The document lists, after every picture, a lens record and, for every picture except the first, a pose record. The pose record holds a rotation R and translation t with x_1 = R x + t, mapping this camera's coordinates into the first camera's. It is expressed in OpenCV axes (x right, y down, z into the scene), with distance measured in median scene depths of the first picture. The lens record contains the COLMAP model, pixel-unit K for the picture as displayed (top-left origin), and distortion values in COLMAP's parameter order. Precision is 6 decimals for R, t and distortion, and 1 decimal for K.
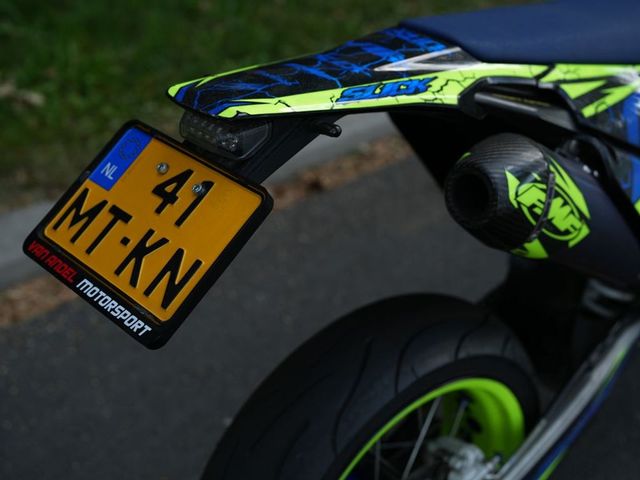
lens RADIAL K [[995.9, 0, 320.9], [0, 995.9, 239.4], [0, 0, 1]] dist [0.016035, 0.000000]
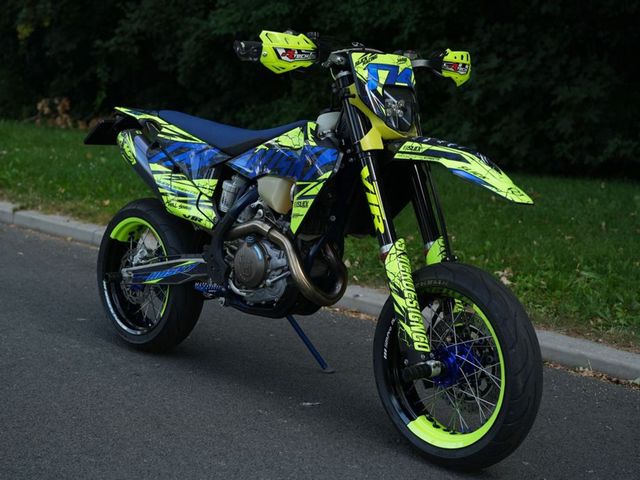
lens RADIAL K [[995.9, 0, 319.9], [0, 995.9, 241.3], [0, 0, 1]] dist [0.016035, 0.000000]
pose [[0.035452, 0.110953, -0.993193, 4.042386], [-0.555956, 0.828030, 0.072657, -0.416313], [0.830456, 0.549595, 0.091041, 1.490053]]
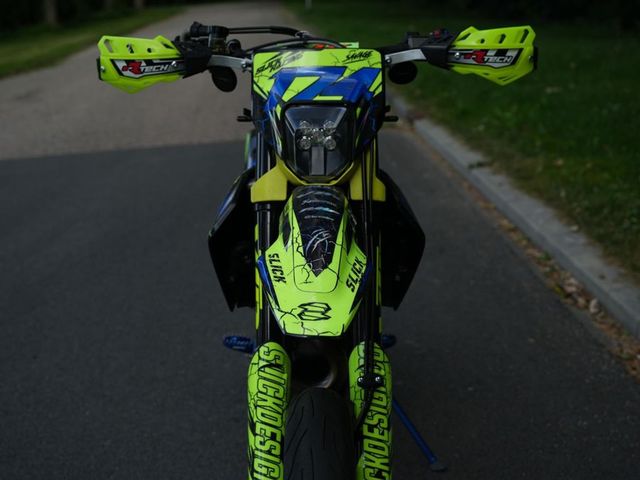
lens RADIAL K [[995.9, 0, 318.1], [0, 995.9, 245.4], [0, 0, 1]] dist [0.016035, 0.000000]
pose [[-0.631753, 0.172214, -0.755798, 2.505825], [-0.395988, 0.766494, 0.505649, -1.500545], [0.666394, 0.618732, -0.416040, 2.700448]]
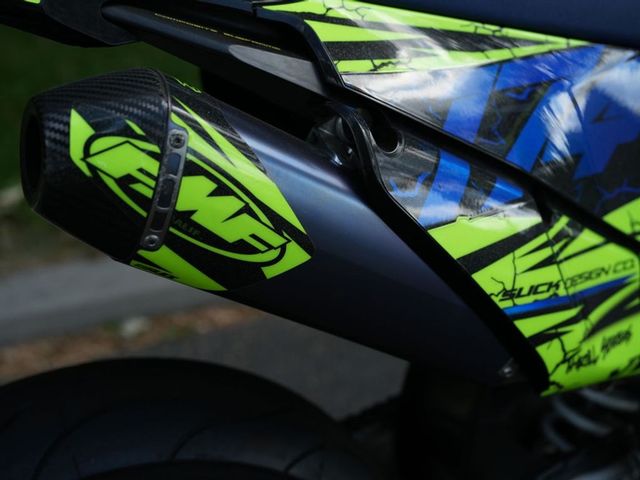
lens RADIAL K [[995.9, 0, 319.2], [0, 995.9, 238.0], [0, 0, 1]] dist [0.016035, 0.000000]
pose [[0.948744, 0.086955, -0.303848, 0.494622], [-0.127873, 0.984813, -0.117442, 0.053633], [0.289021, 0.150276, 0.945454, 0.491230]]
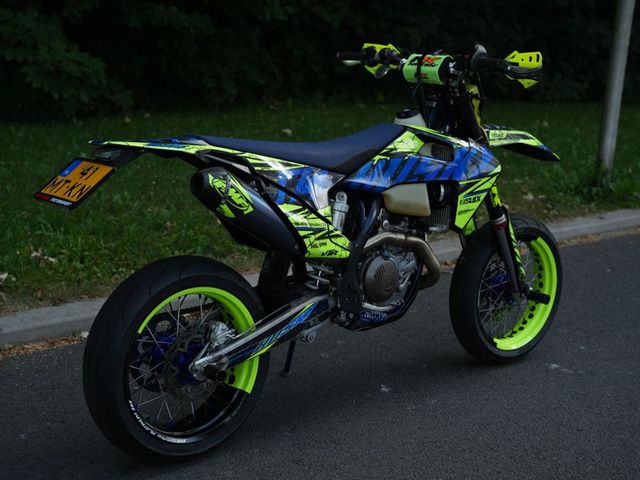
lens RADIAL K [[995.9, 0, 324.6], [0, 995.9, 238.4], [0, 0, 1]] dist [0.016035, 0.000000]
pose [[0.999582, 0.002125, -0.028828, 0.576831], [-0.011448, 0.944858, -0.327281, 0.985570], [0.026543, 0.327474, 0.944487, -1.523797]]
